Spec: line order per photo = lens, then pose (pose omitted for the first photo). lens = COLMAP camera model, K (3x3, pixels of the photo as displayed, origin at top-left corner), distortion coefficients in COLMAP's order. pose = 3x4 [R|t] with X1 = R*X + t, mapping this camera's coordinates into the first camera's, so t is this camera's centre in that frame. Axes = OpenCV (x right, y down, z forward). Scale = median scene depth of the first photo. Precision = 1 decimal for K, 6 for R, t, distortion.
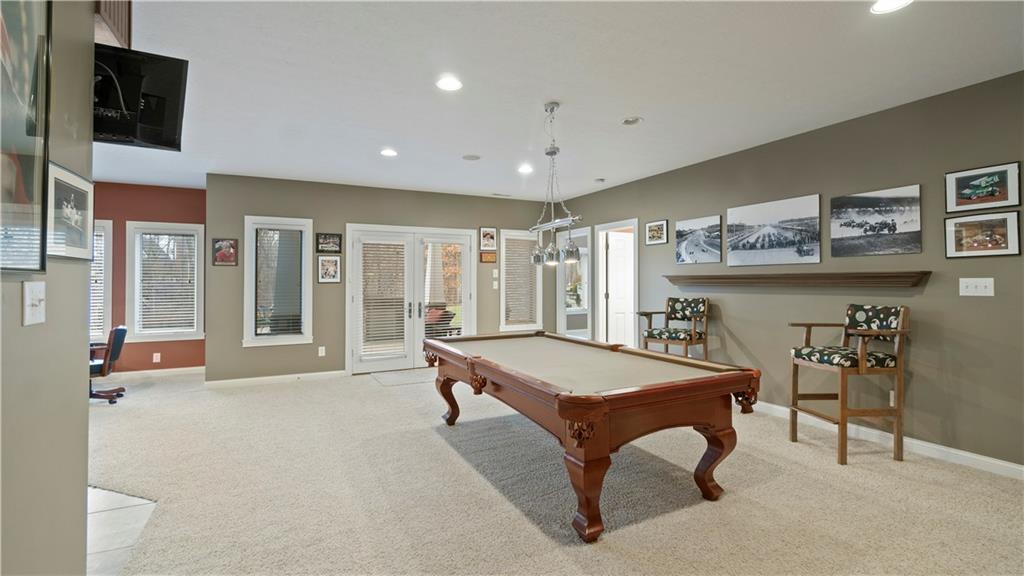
lens RADIAL K [[444.7, 0, 512.0], [0, 444.7, 288.0], [0, 0, 1]] dist [0.055288, 0.000005]
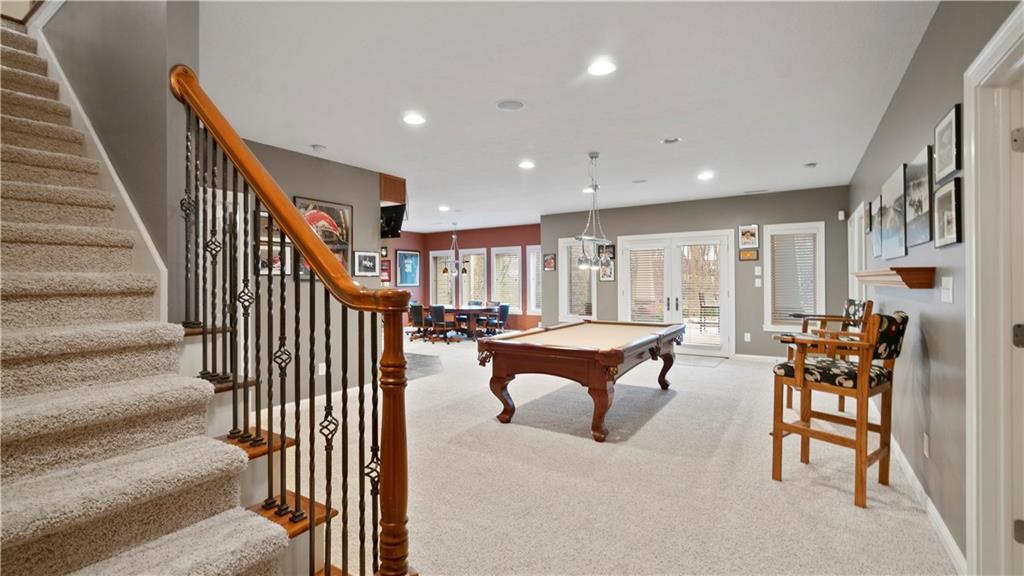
lens RADIAL K [[450.1, 0, 508.2], [0, 450.1, 283.5], [0, 0, 1]] dist [-0.001550, -0.000205]
pose [[0.491865, 0.007821, -0.870636, 0.618670], [-0.009035, 0.999952, 0.003878, -0.004782], [0.870624, 0.005959, 0.491912, 0.042206]]
